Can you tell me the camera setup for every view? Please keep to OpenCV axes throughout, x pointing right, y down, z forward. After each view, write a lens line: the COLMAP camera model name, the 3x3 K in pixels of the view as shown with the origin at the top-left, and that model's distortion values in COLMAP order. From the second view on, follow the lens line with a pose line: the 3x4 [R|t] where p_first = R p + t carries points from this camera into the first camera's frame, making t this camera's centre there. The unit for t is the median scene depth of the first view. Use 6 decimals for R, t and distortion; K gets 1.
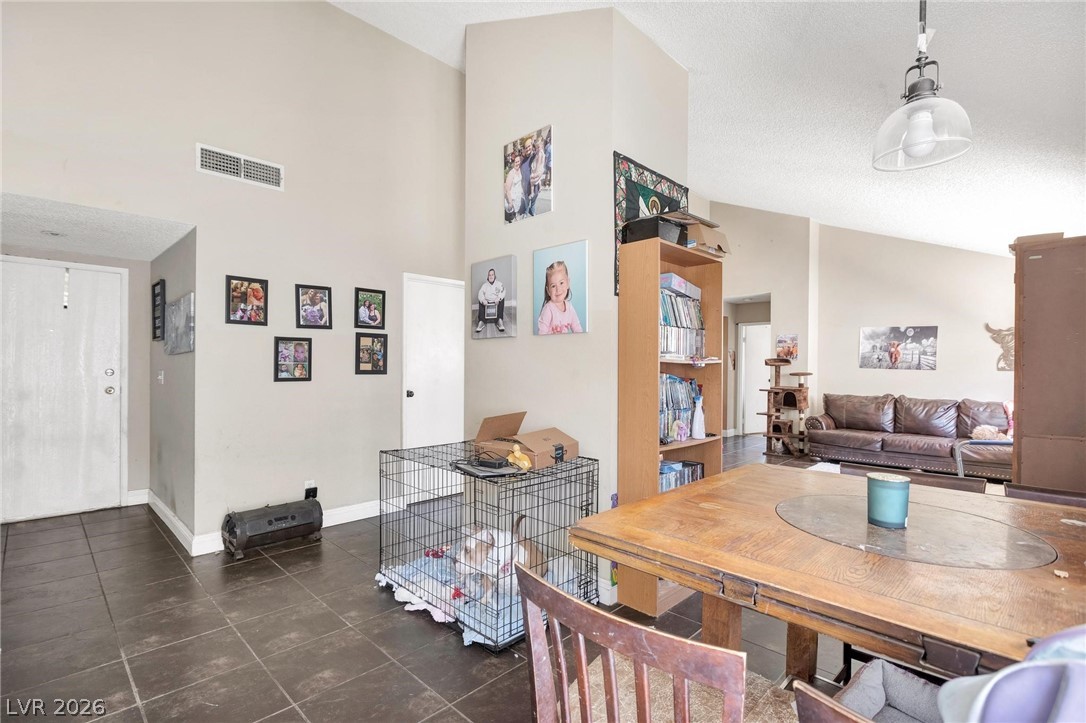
lens RADIAL K [[505.7, 0, 540.1], [0, 505.7, 367.6], [0, 0, 1]] dist [-0.010645, 0.000484]
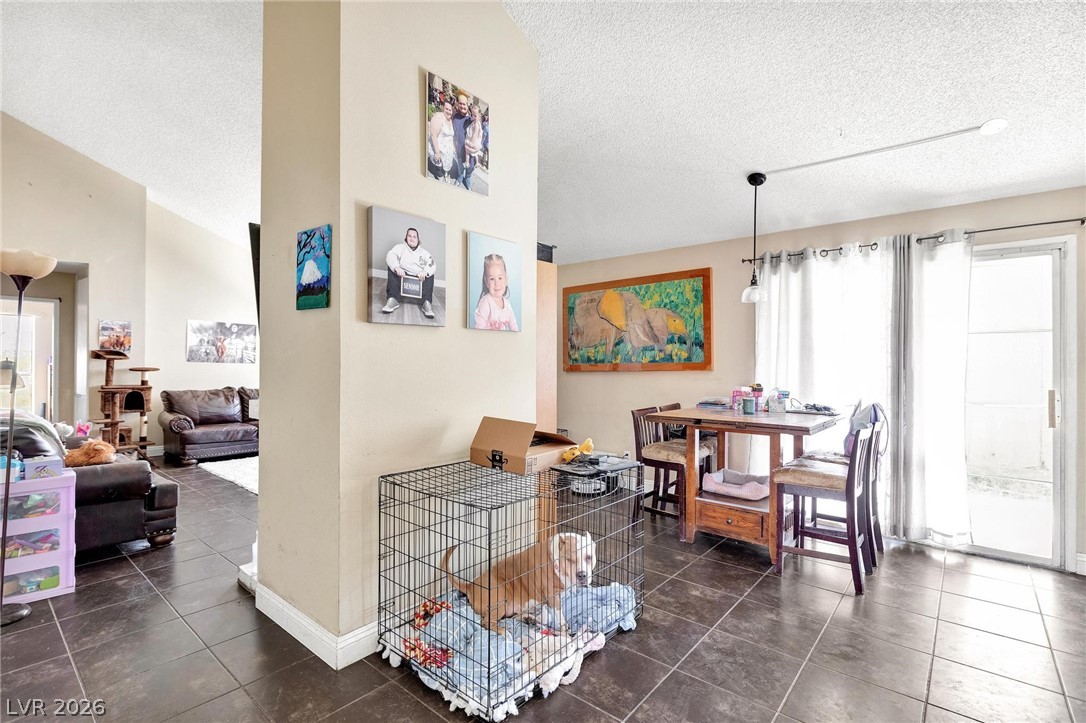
lens RADIAL K [[505.7, 0, 539.3], [0, 505.7, 357.9], [0, 0, 1]] dist [-0.010645, 0.000484]
pose [[-0.072097, 0.001954, 0.997396, -0.824694], [-0.000883, 0.999998, -0.002022, -0.011645], [-0.997397, -0.001027, -0.072095, 0.883754]]
